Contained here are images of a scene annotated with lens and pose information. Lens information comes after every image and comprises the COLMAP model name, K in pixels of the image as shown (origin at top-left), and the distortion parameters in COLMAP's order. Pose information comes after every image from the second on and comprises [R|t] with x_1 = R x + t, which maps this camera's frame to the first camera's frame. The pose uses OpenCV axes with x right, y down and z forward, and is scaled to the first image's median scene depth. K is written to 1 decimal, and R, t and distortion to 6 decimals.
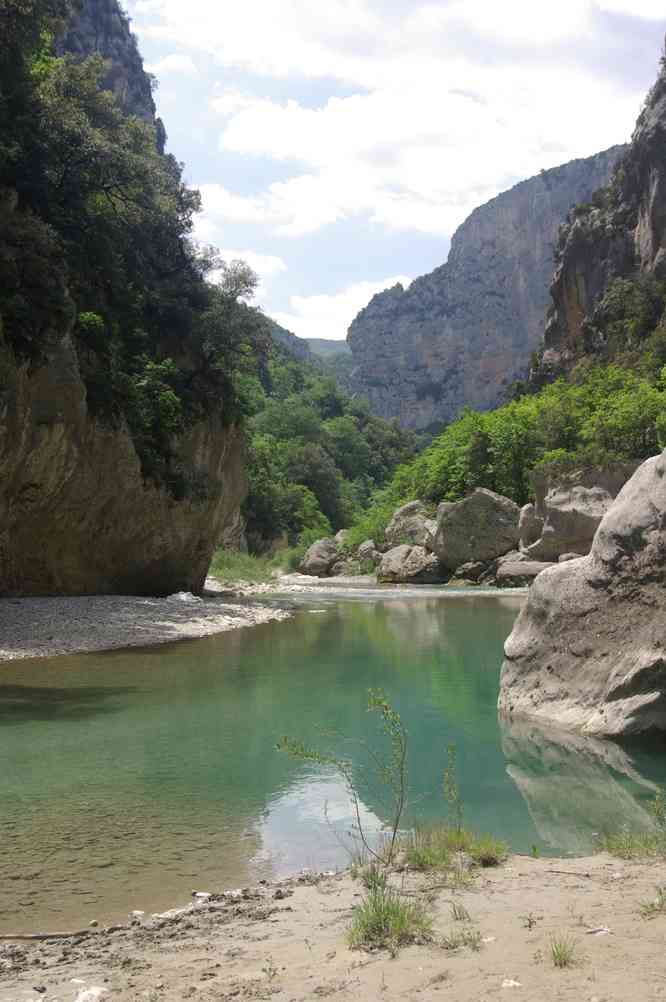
lens RADIAL K [[1289.2, 0, 331.6], [0, 1289.2, 500.7], [0, 0, 1]] dist [-0.006573, 0.000000]
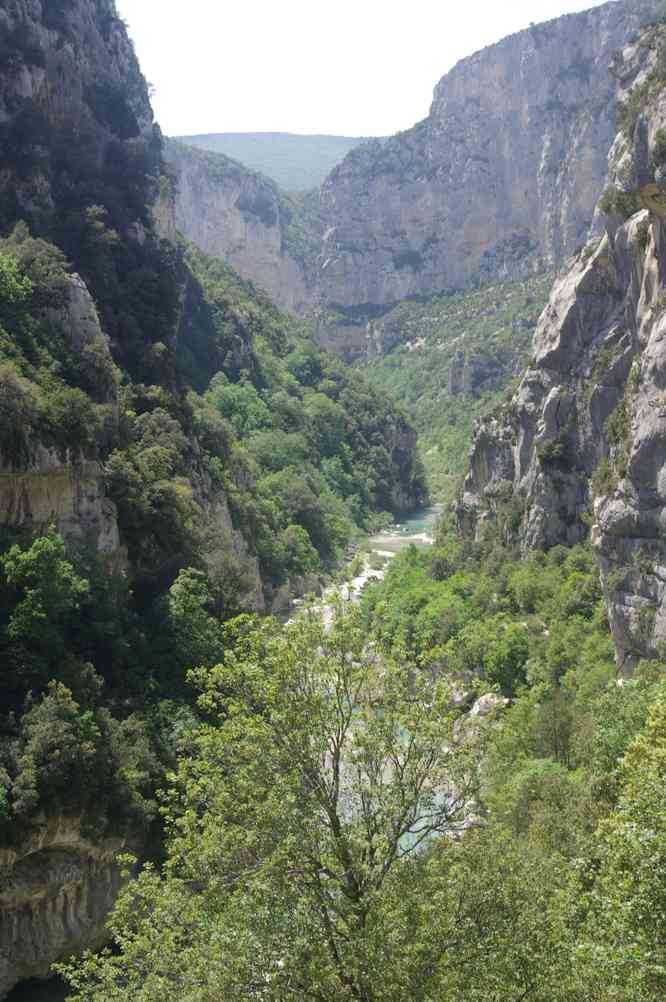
lens RADIAL K [[1536.3, 0, 333.7], [0, 1536.3, 501.3], [0, 0, 1]] dist [0.054035, 0.000000]
pose [[0.999688, 0.001157, 0.024944, -0.006081], [-0.004471, 0.991078, 0.133207, -0.060452], [-0.024568, -0.133277, 0.990774, -0.138679]]
